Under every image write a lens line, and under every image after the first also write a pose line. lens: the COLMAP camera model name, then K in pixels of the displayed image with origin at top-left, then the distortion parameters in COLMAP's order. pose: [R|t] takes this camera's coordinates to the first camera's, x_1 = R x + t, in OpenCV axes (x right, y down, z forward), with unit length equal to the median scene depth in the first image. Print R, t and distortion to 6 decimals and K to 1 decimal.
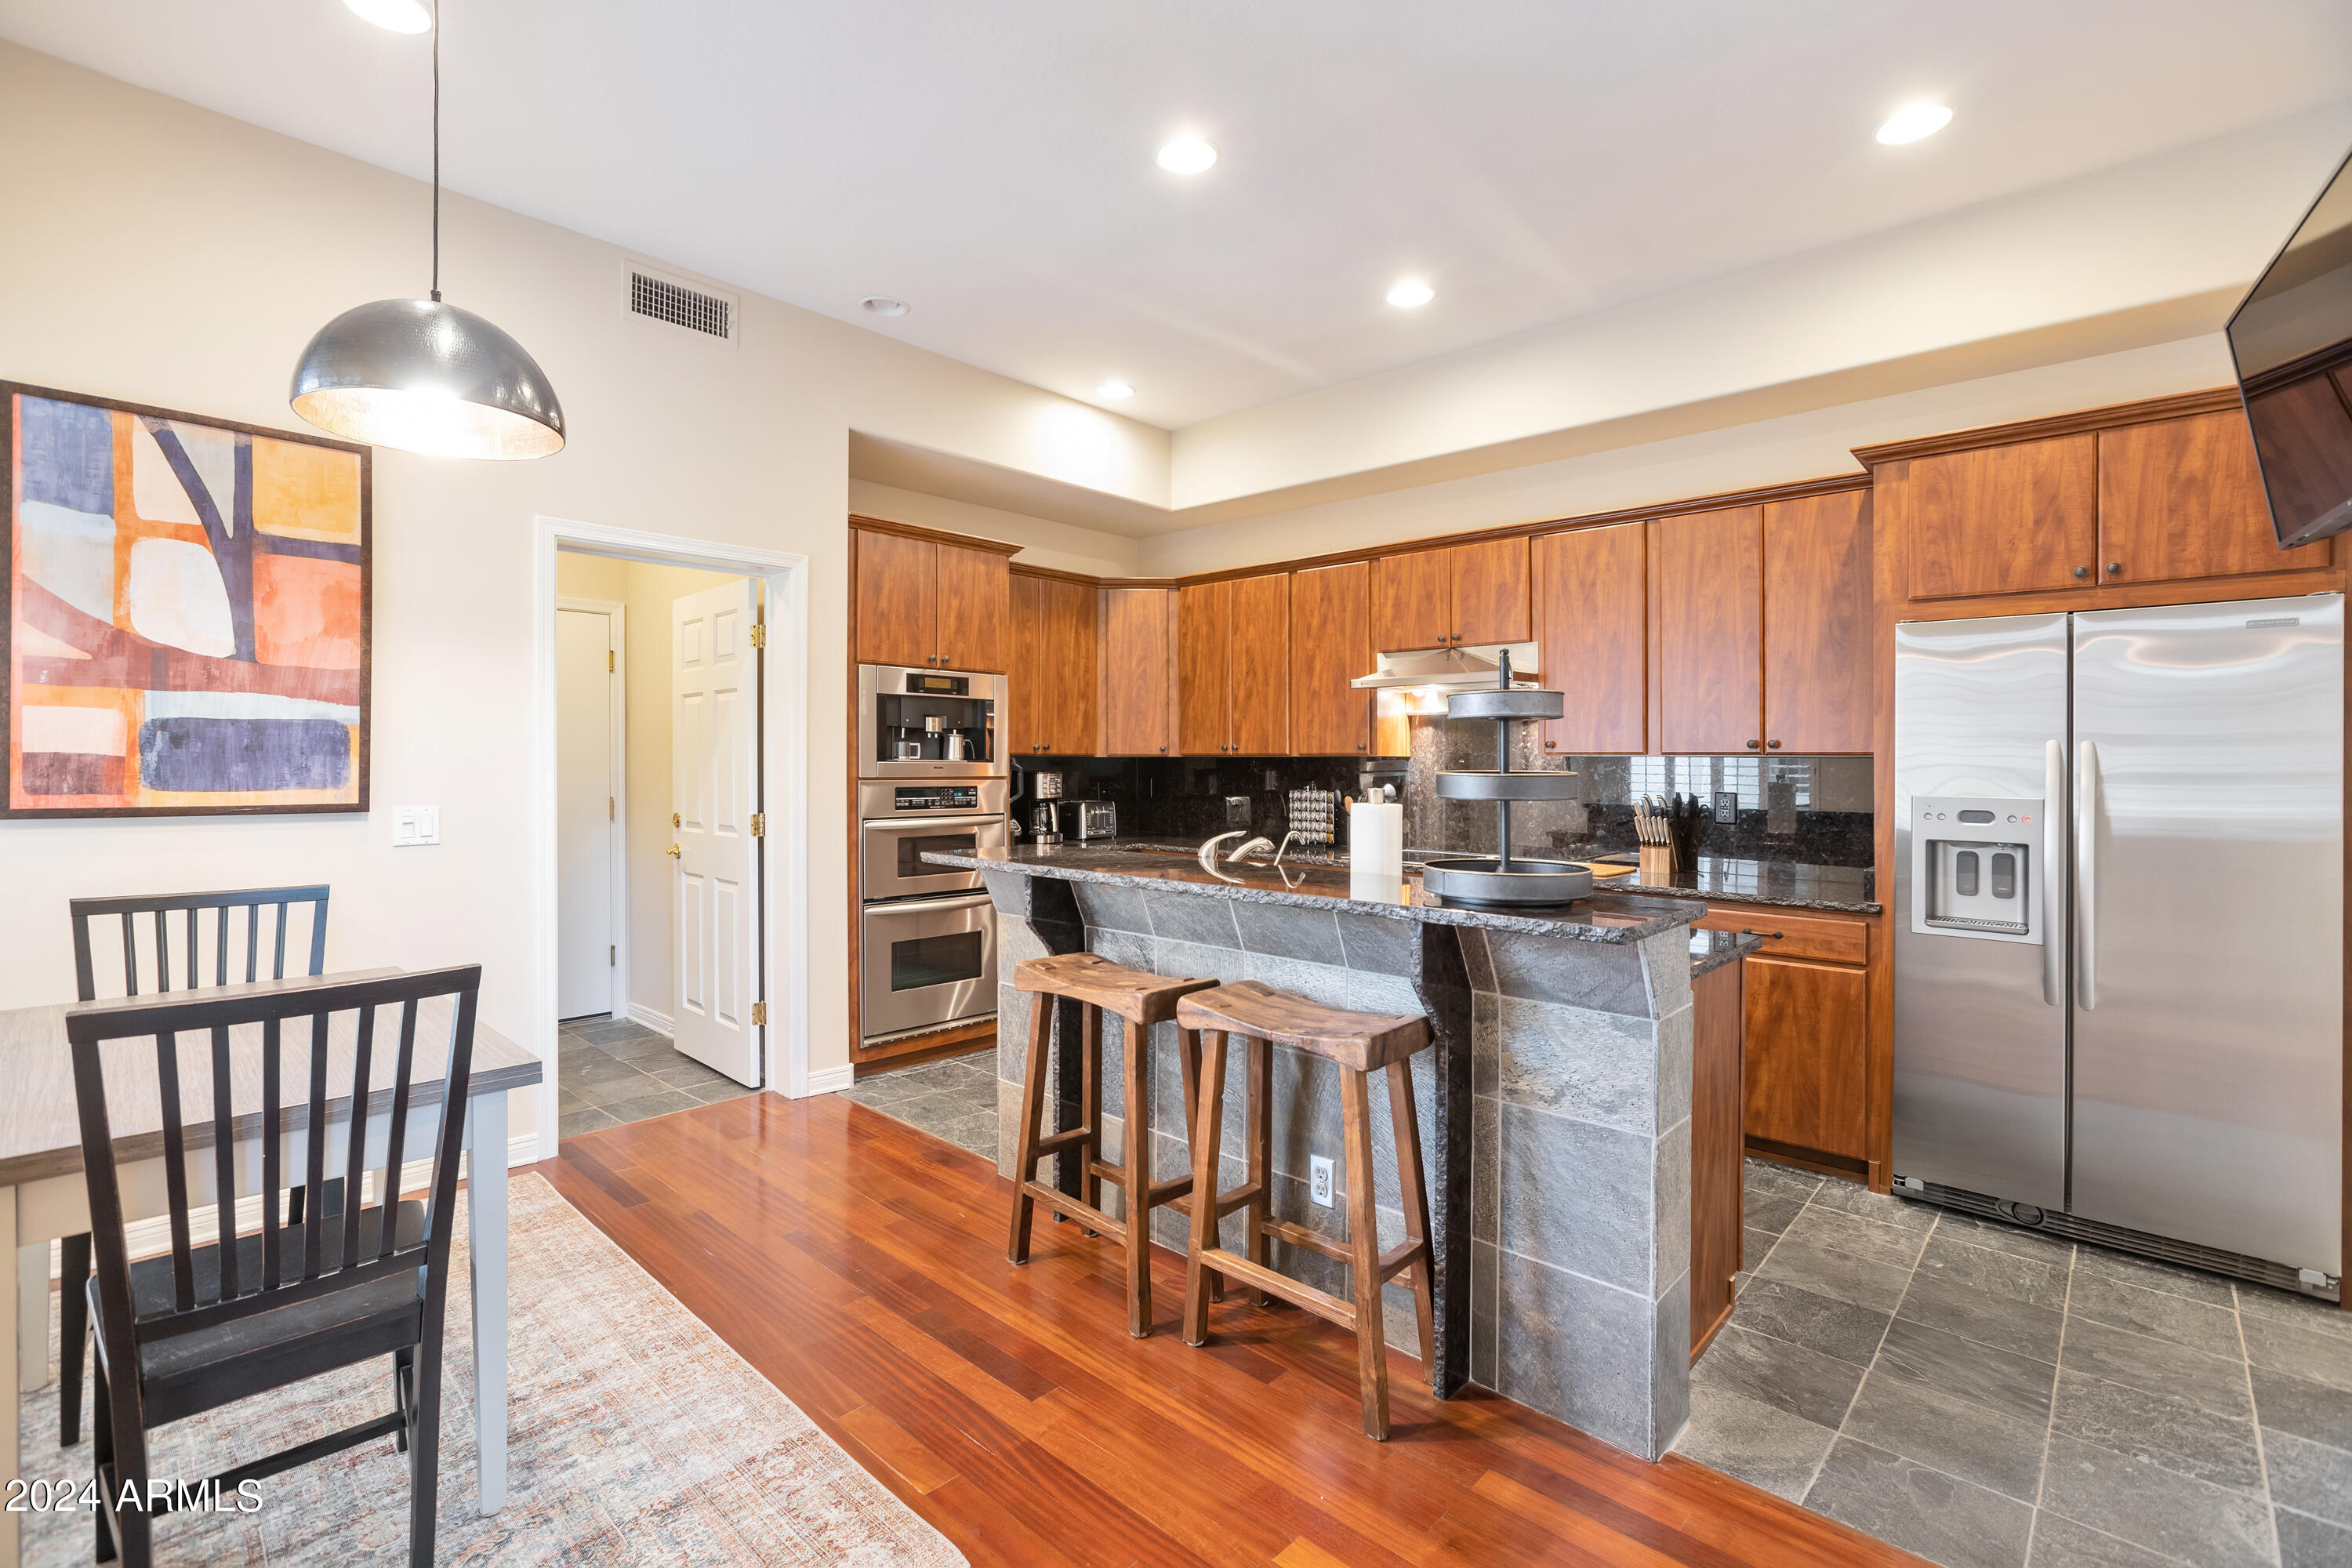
lens RADIAL K [[1078.3, 0, 1161.8], [0, 1078.3, 747.7], [0, 0, 1]] dist [-0.020216, 0.010262]
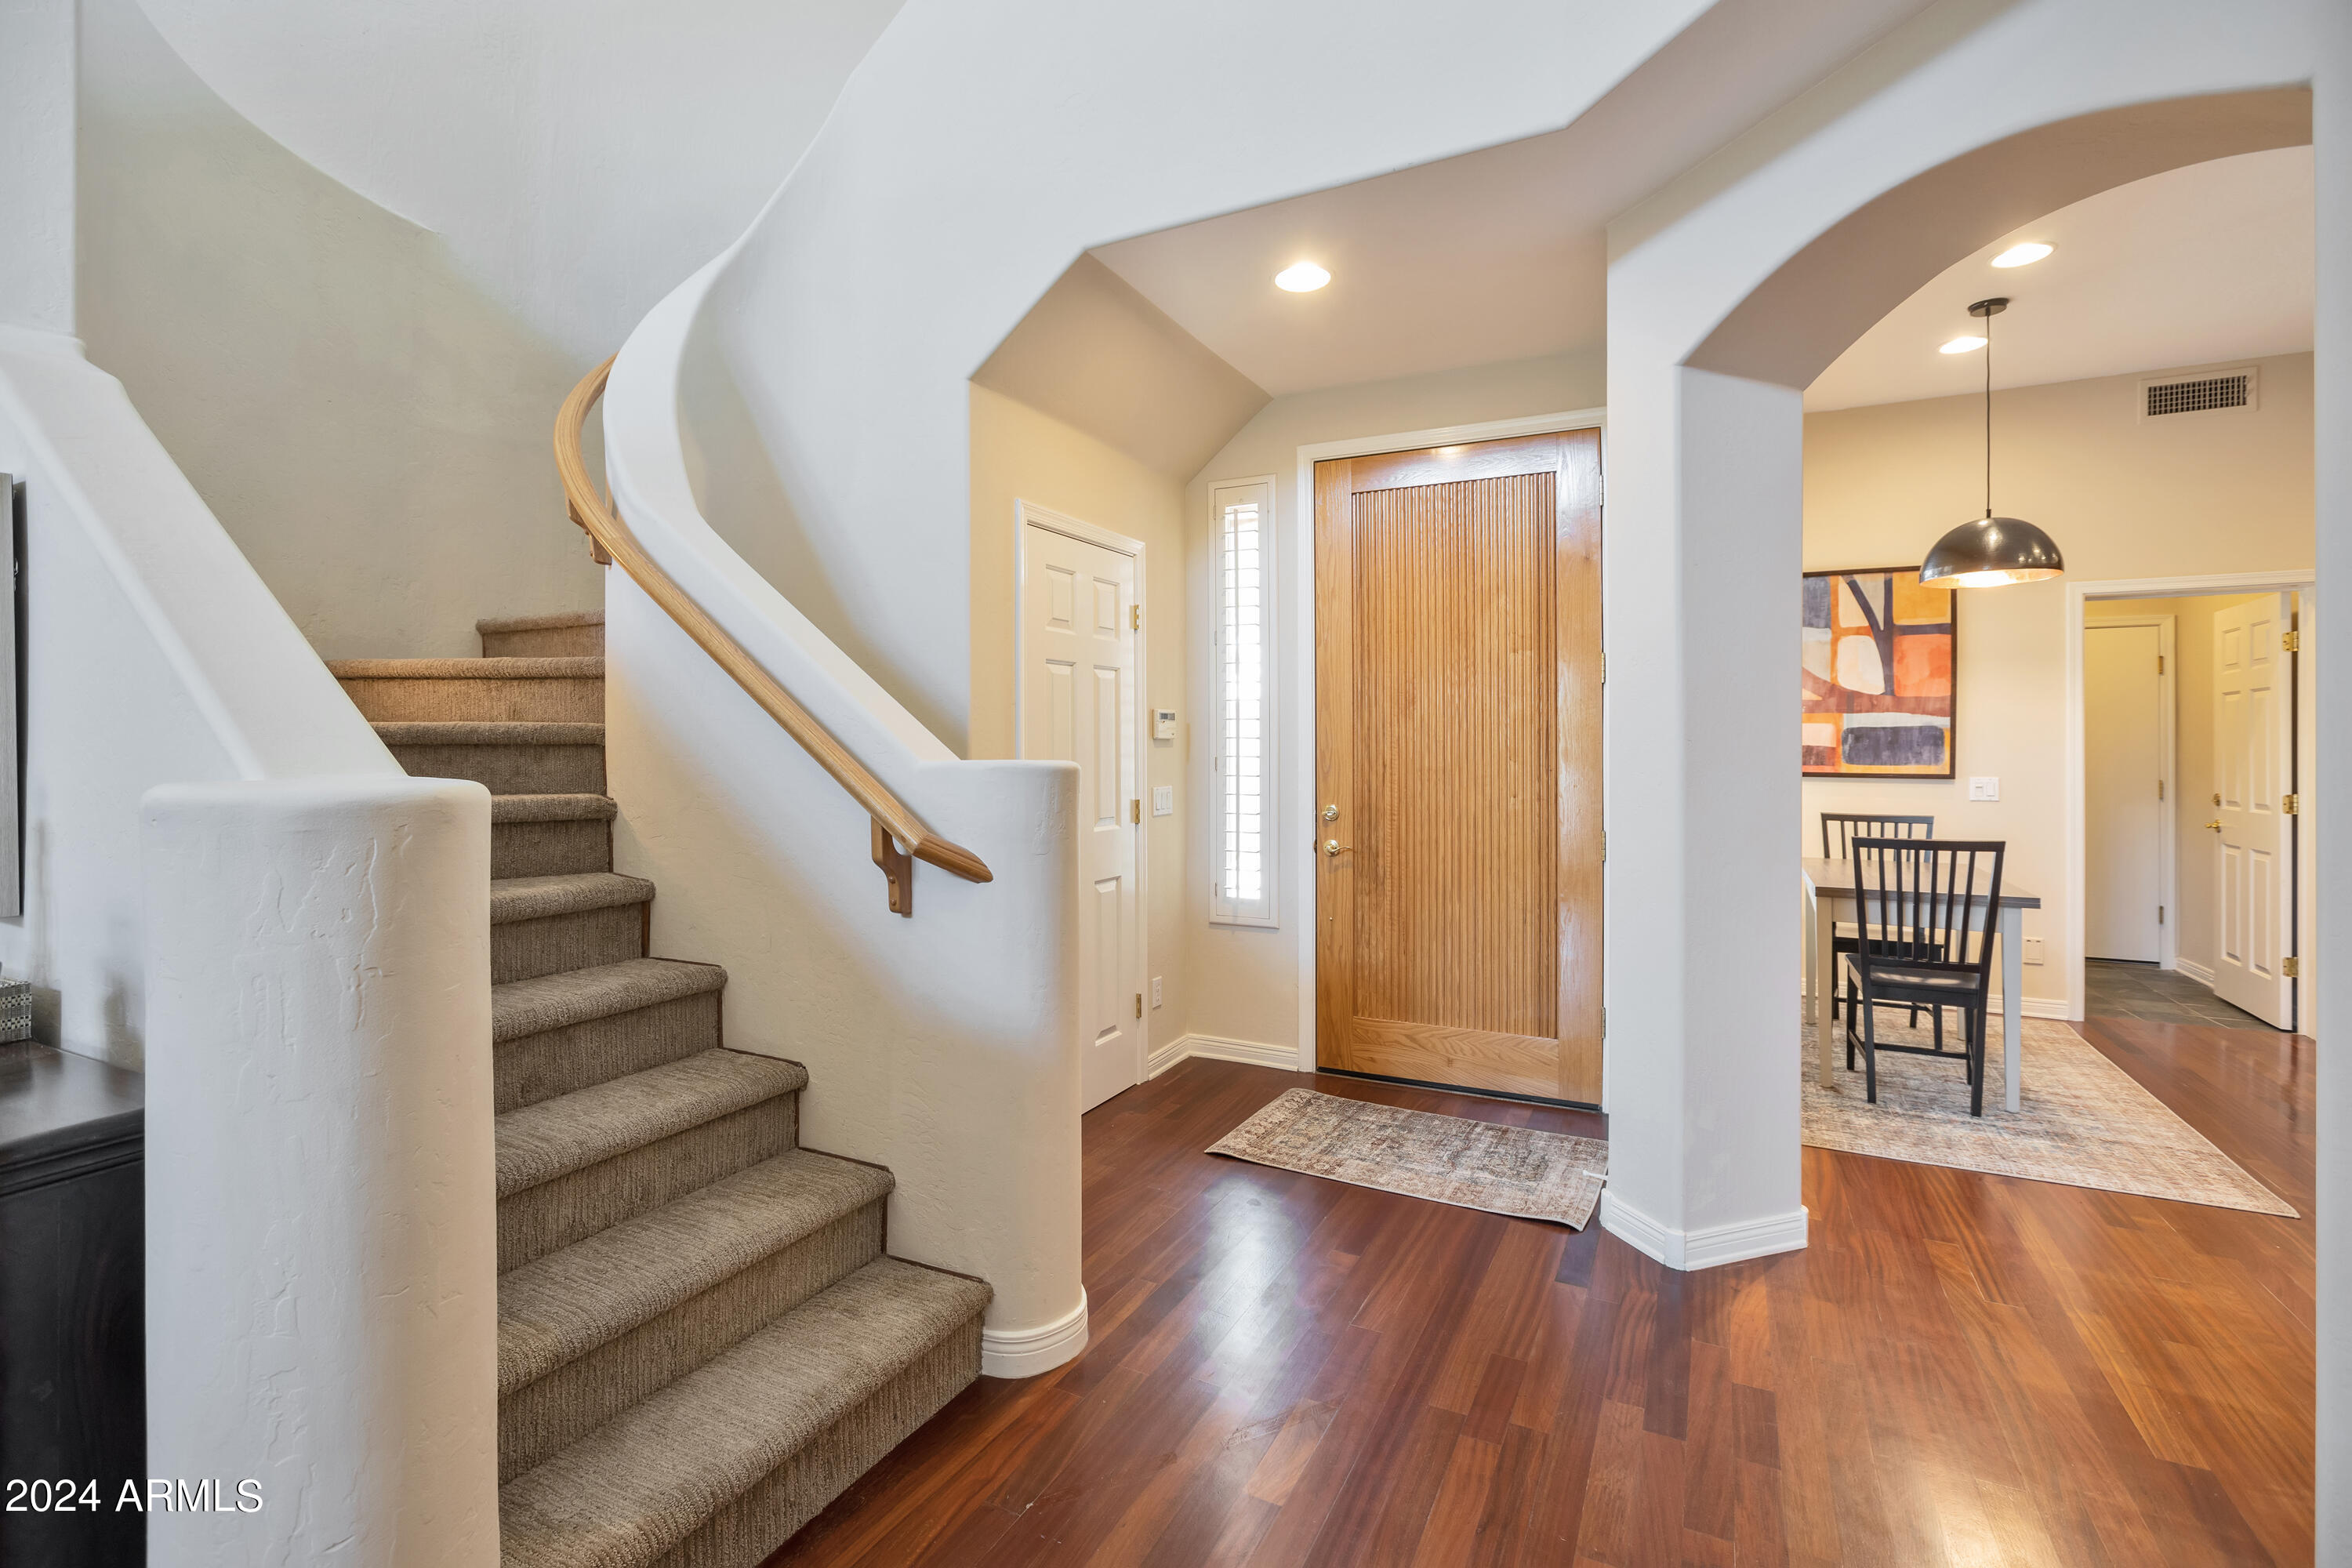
lens RADIAL K [[1073.4, 0, 1178.0], [0, 1073.4, 766.0], [0, 0, 1]] dist [-0.020417, 0.010031]
pose [[0.297618, 0.014708, -0.954572, 0.515285], [0.011919, 0.999746, 0.019120, -0.008270], [0.954611, -0.017068, 0.297367, -0.694904]]
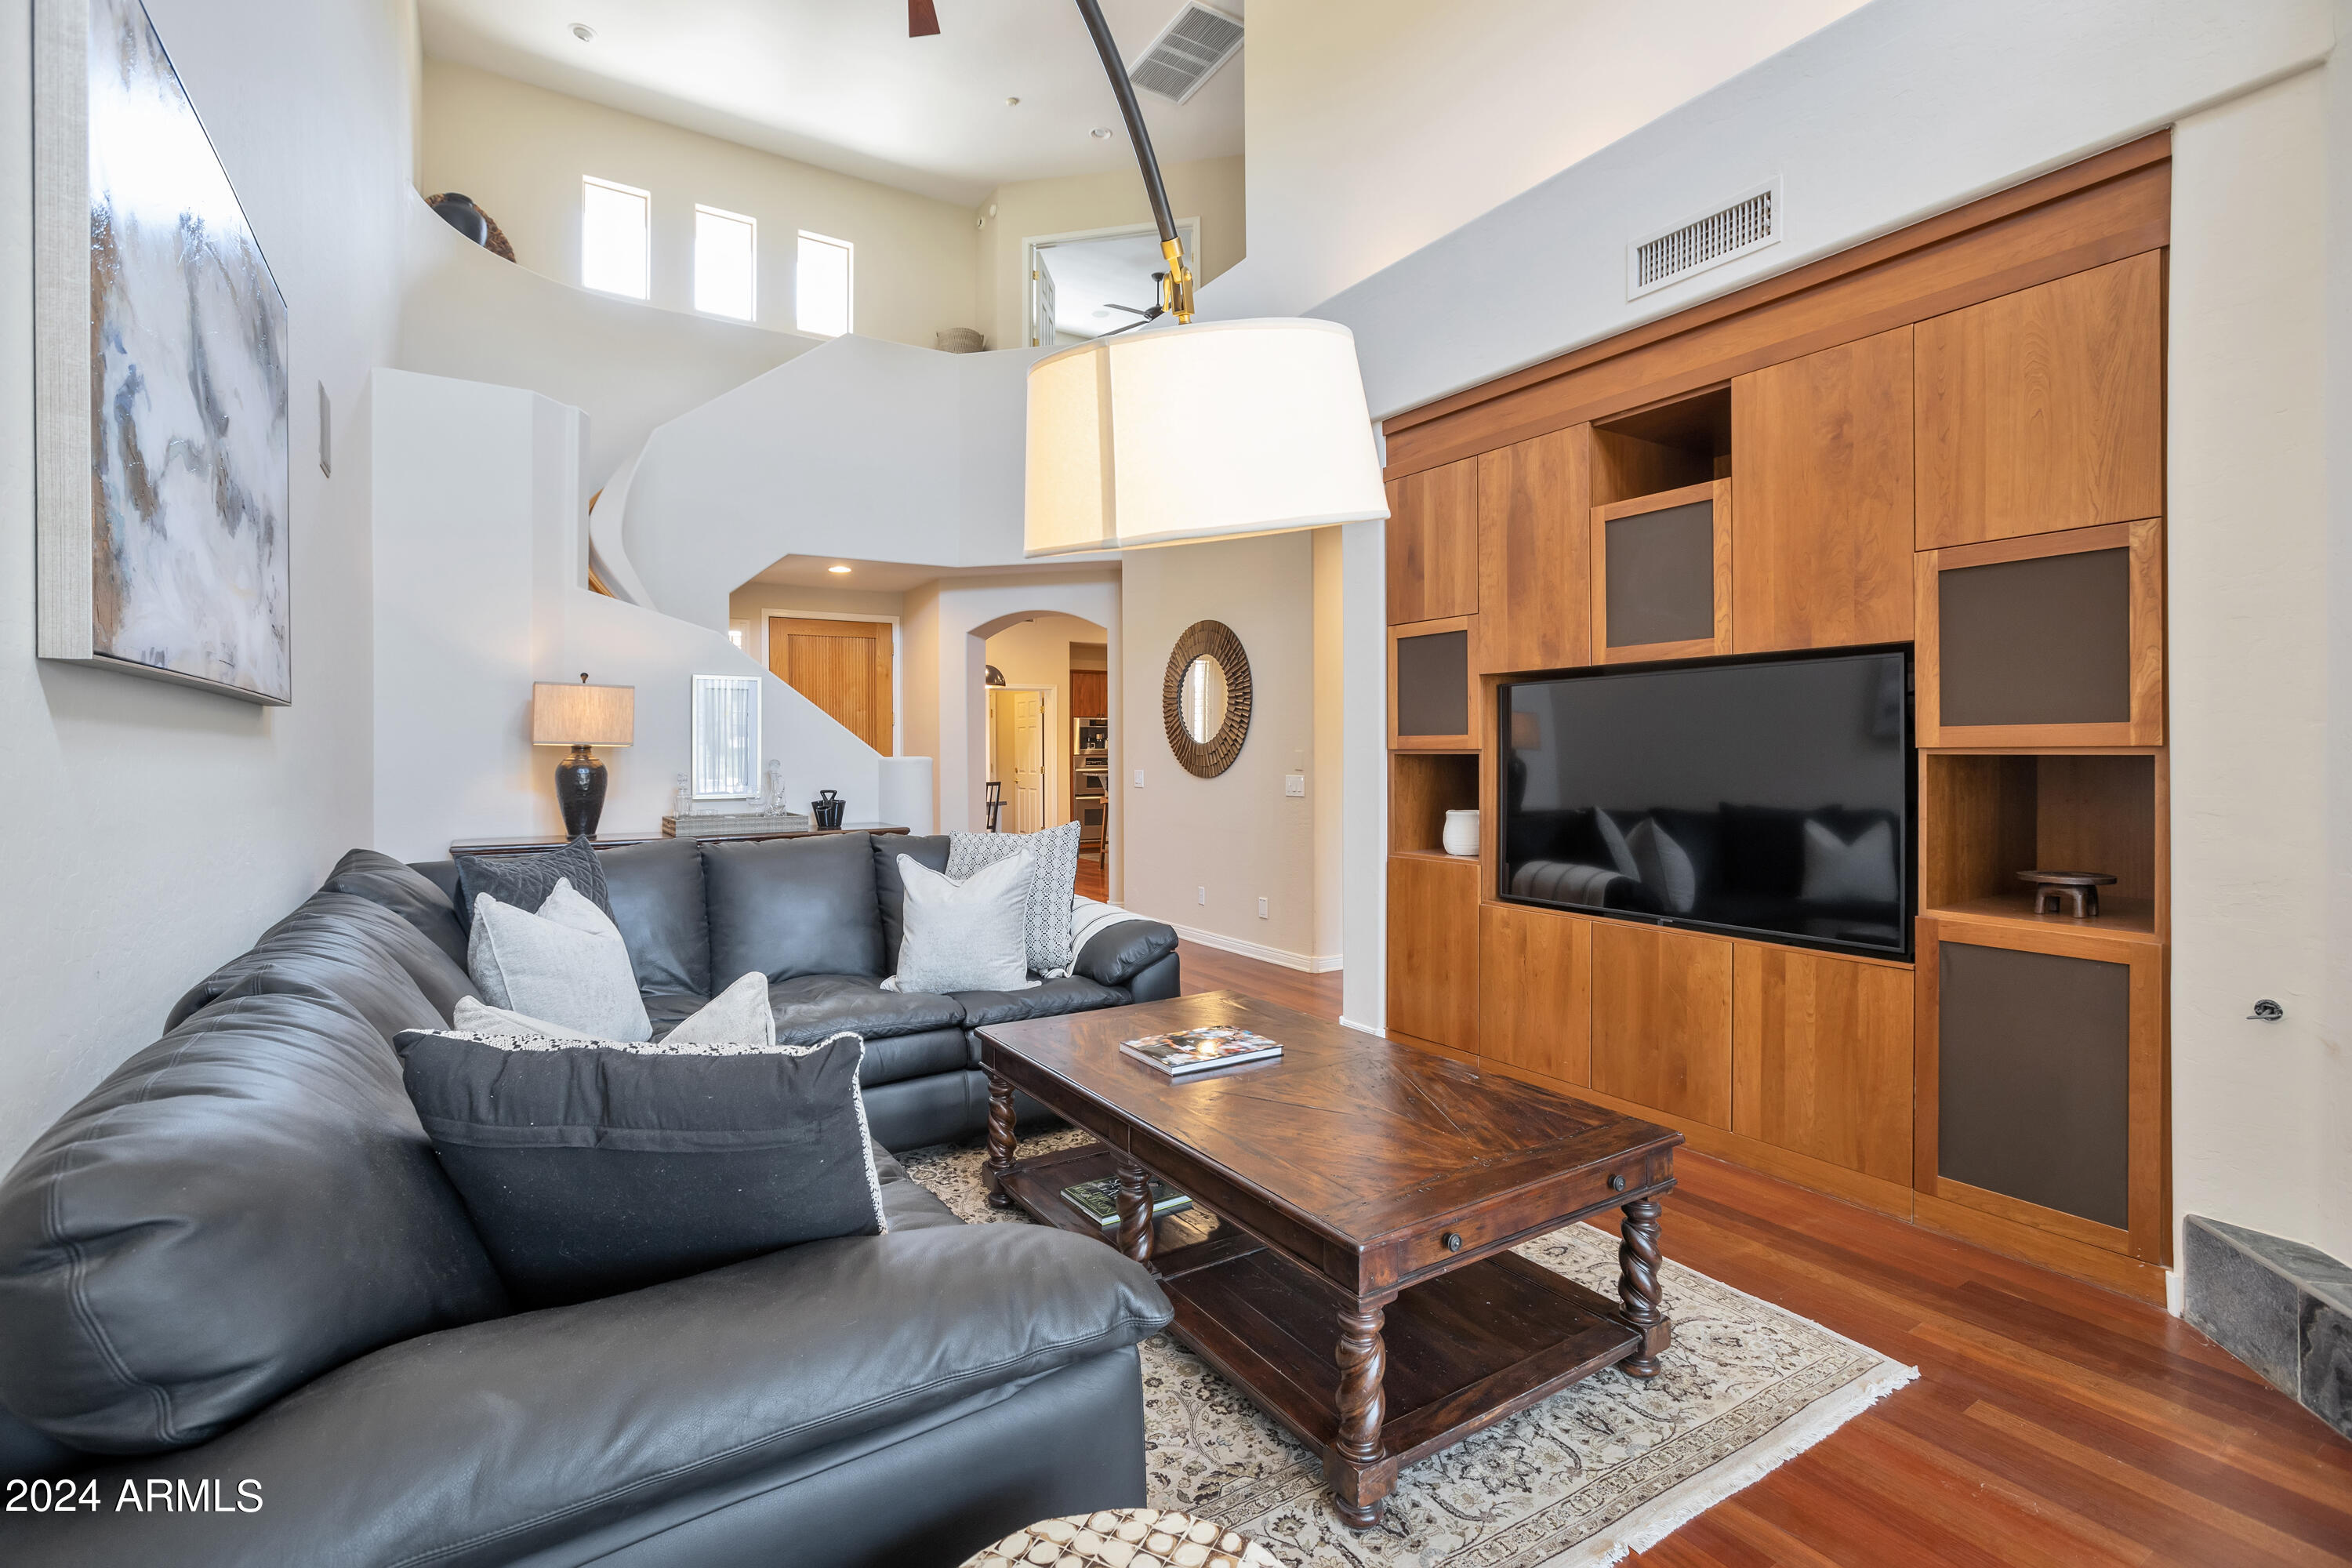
lens RADIAL K [[1078.3, 0, 1161.8], [0, 1078.3, 747.7], [0, 0, 1]] dist [-0.020216, 0.010262]
pose [[0.969498, -0.008098, -0.244967, 1.024129], [0.011111, 0.999879, 0.010916, -0.033213], [0.244848, -0.013305, 0.969470, -2.747655]]
